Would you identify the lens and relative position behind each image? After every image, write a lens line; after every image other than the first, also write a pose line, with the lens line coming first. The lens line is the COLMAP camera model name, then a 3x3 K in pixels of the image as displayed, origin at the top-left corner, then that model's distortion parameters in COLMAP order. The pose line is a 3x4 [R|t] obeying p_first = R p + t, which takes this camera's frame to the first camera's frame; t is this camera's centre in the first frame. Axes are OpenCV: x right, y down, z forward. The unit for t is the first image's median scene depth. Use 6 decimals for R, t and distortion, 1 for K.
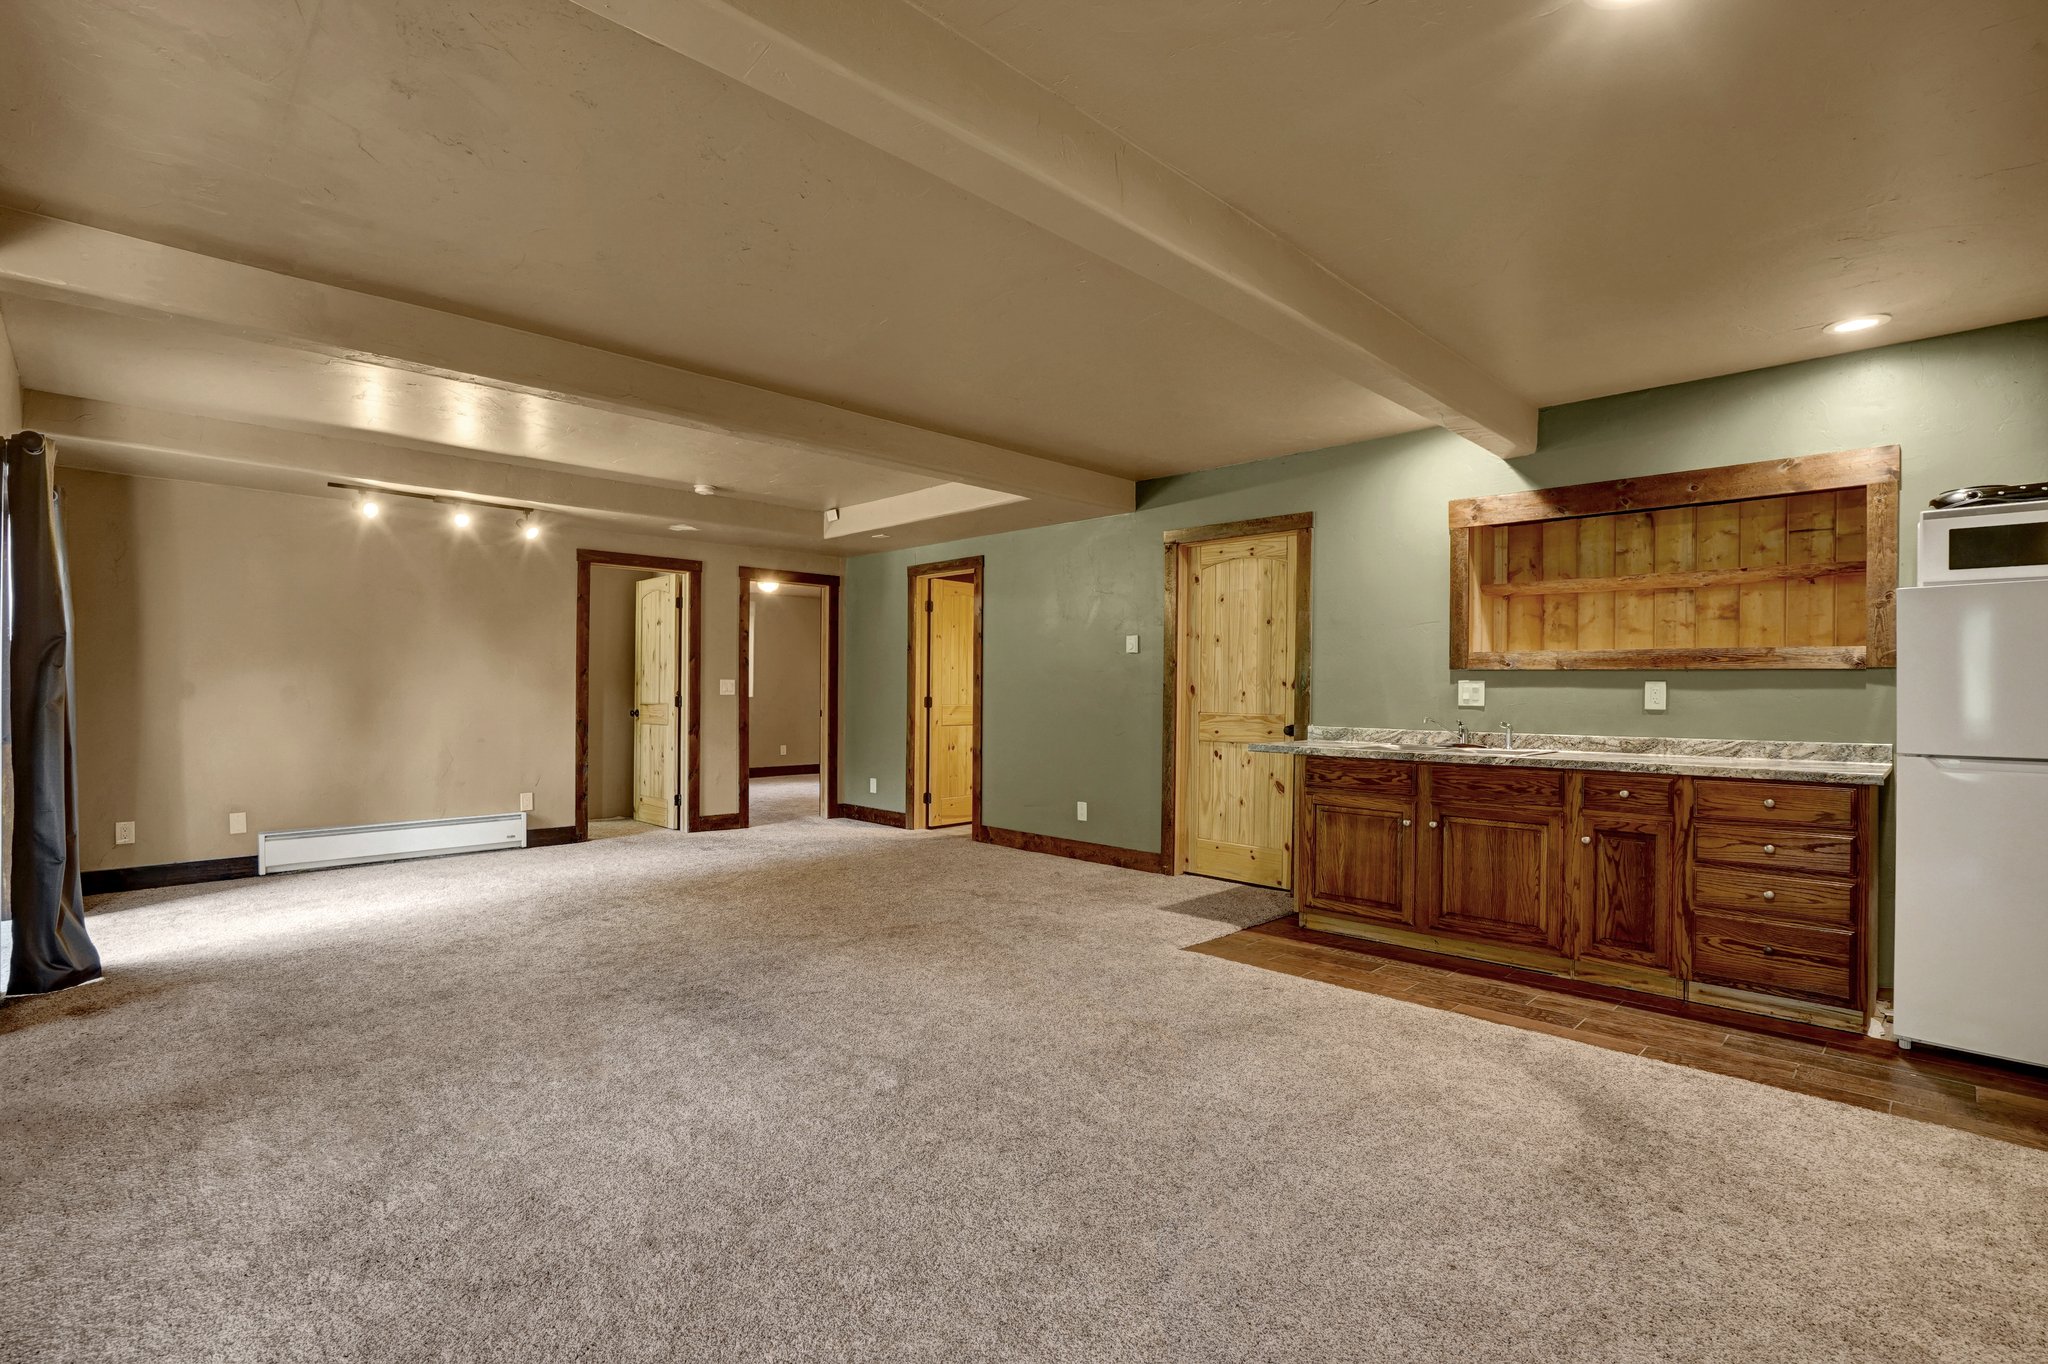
lens RADIAL K [[954.2, 0, 1028.0], [0, 954.2, 688.1], [0, 0, 1]] dist [-0.046808, 0.010801]
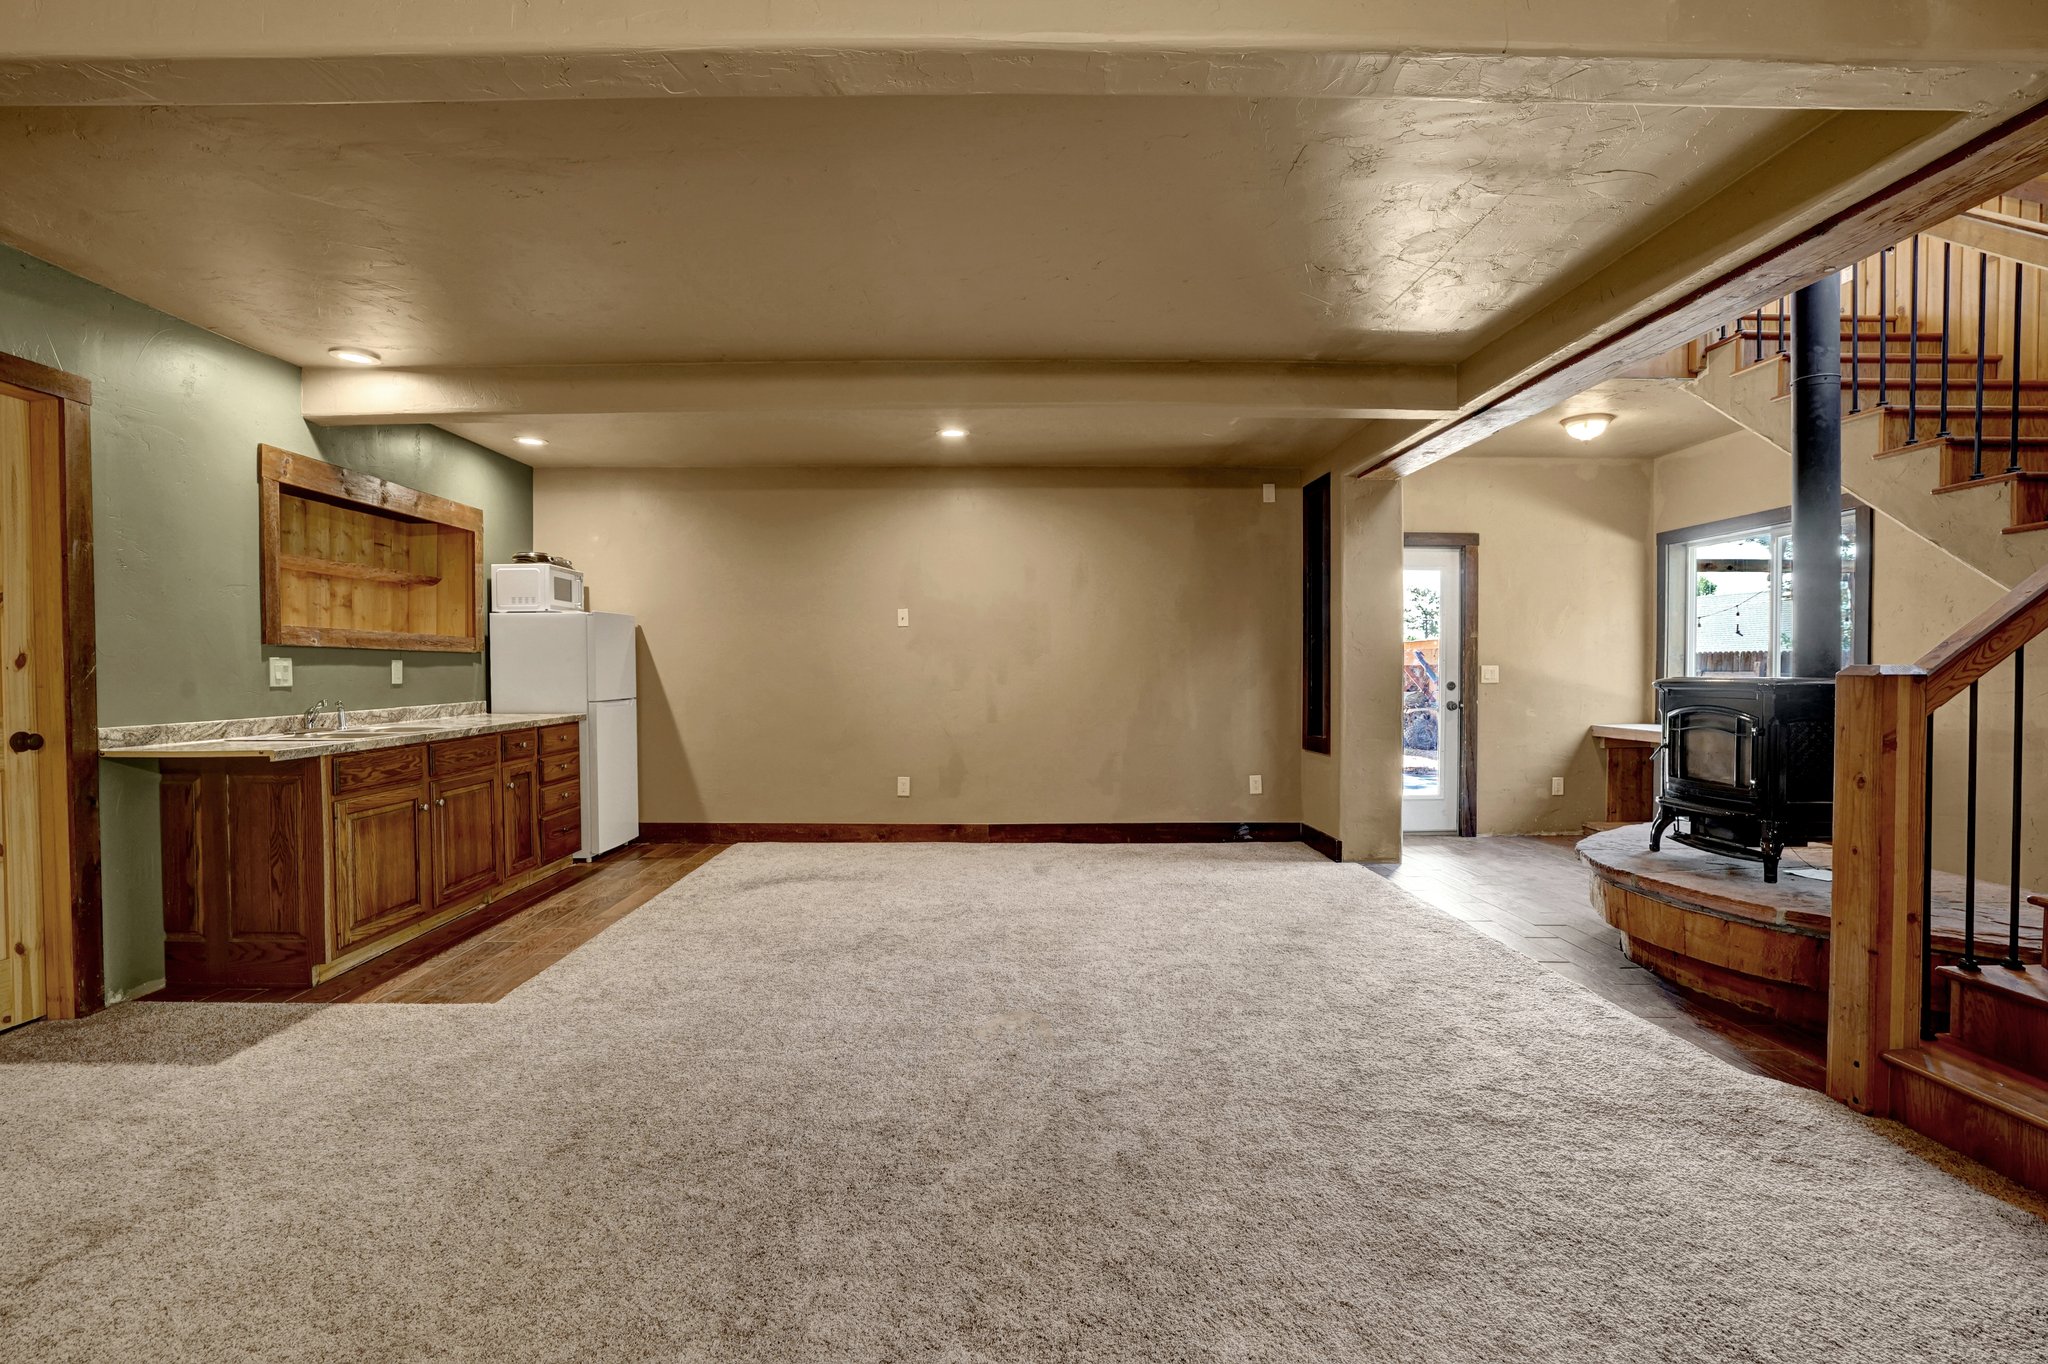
lens RADIAL K [[954.2, 0, 1022.8], [0, 954.2, 690.8], [0, 0, 1]] dist [-0.046808, 0.010801]
pose [[-0.731184, -0.022530, 0.681808, -0.664244], [-0.004899, 0.999602, 0.027778, -0.004798], [-0.682162, 0.016970, -0.731004, 1.237694]]
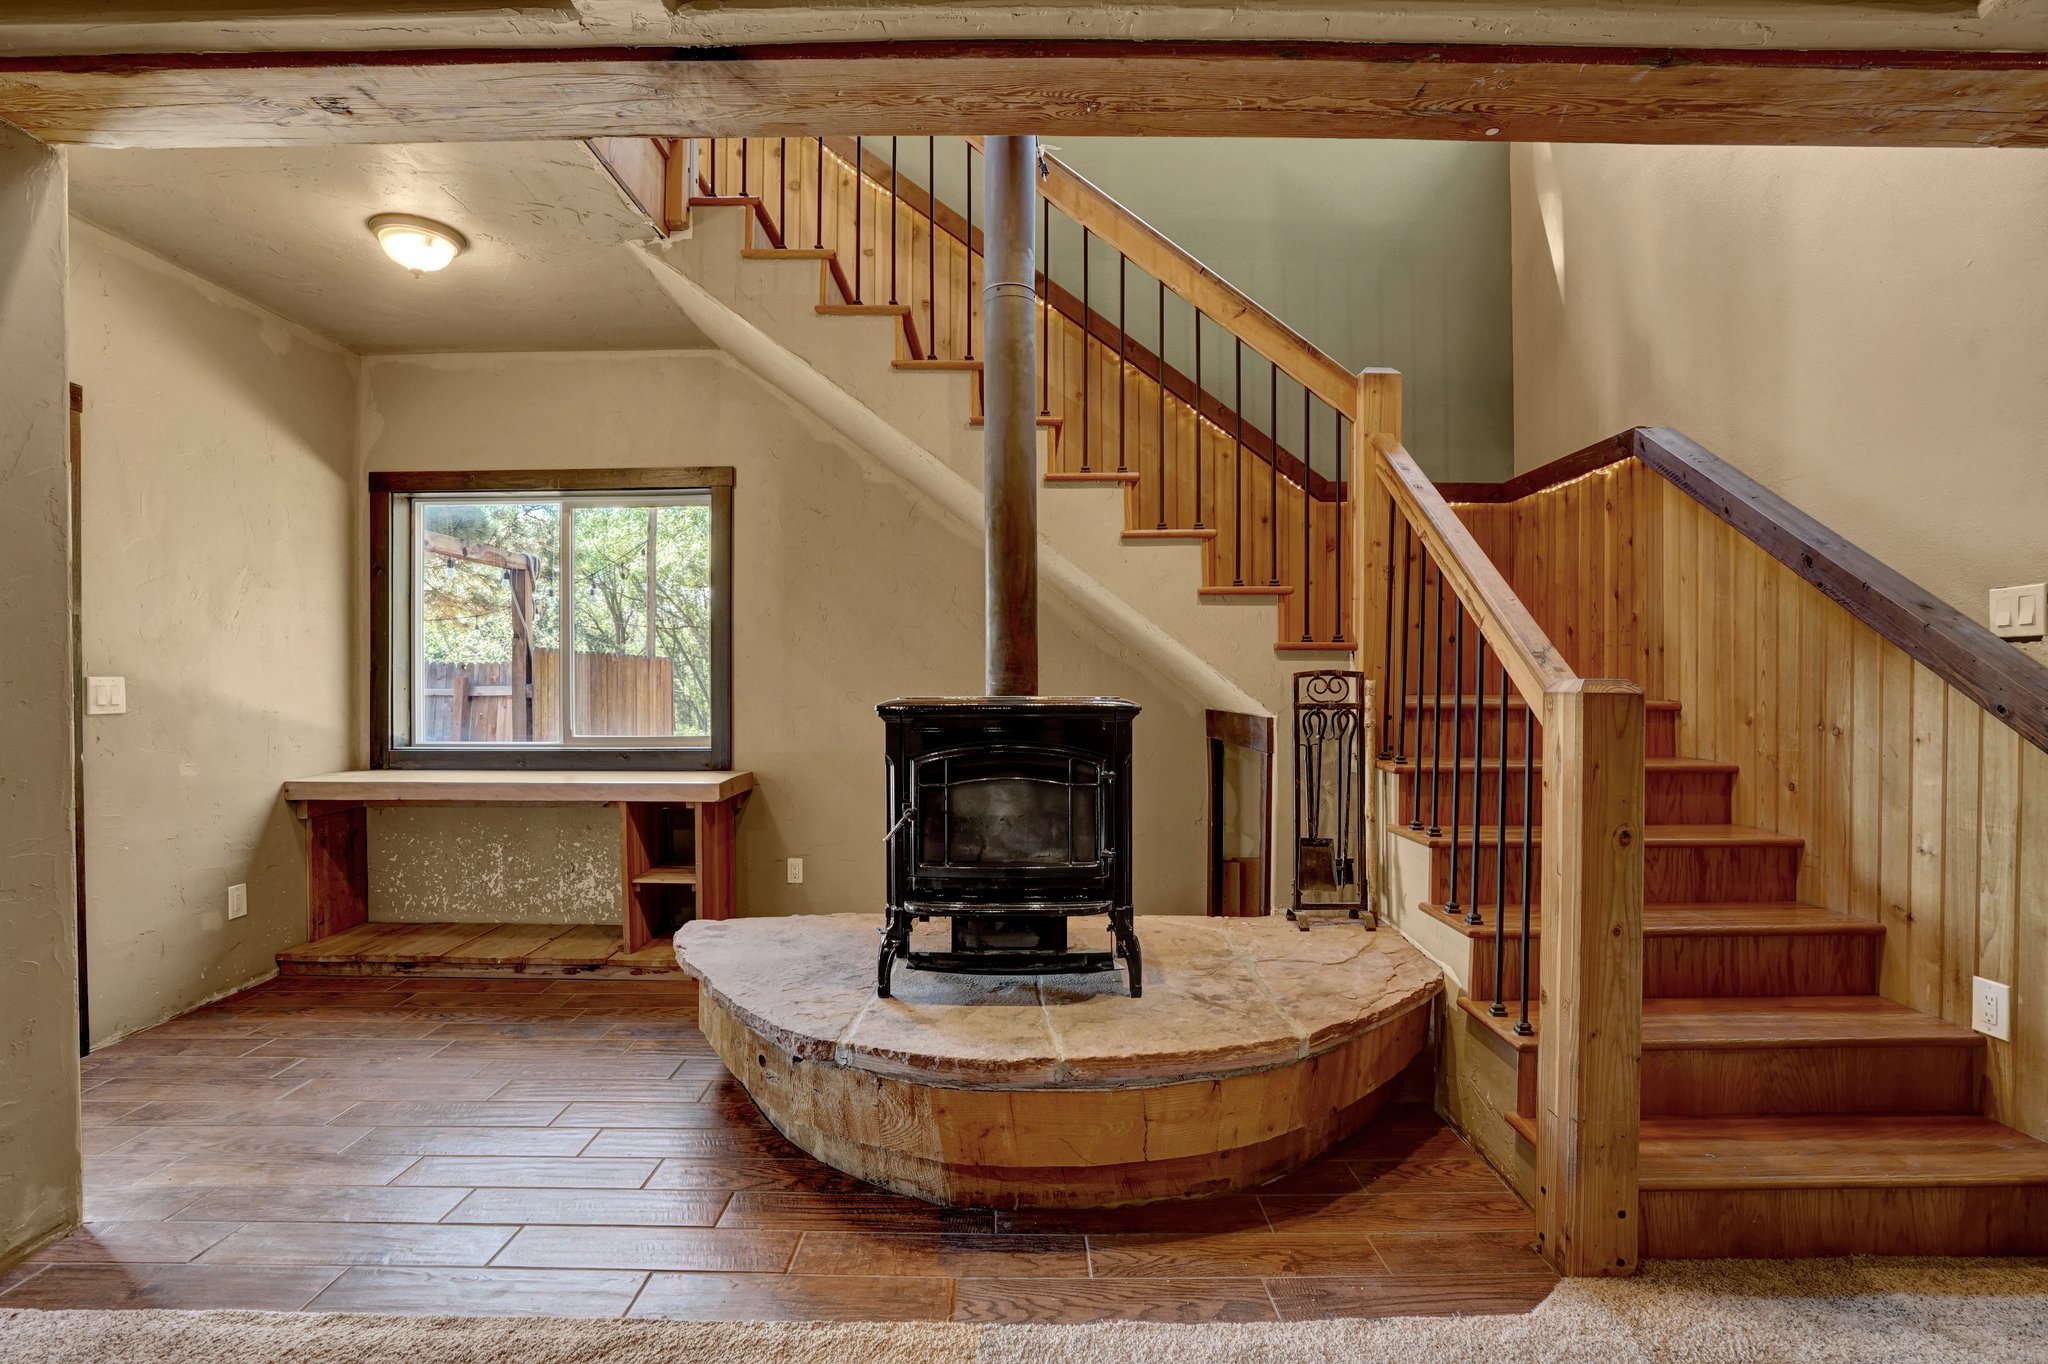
lens RADIAL K [[954.2, 0, 1033.5], [0, 954.2, 689.8], [0, 0, 1]] dist [-0.046808, 0.010801]
pose [[-0.701568, -0.007571, -0.712562, -0.157471], [-0.007553, 0.999966, -0.003189, 0.001016], [0.712562, 0.003144, -0.701602, 0.572978]]
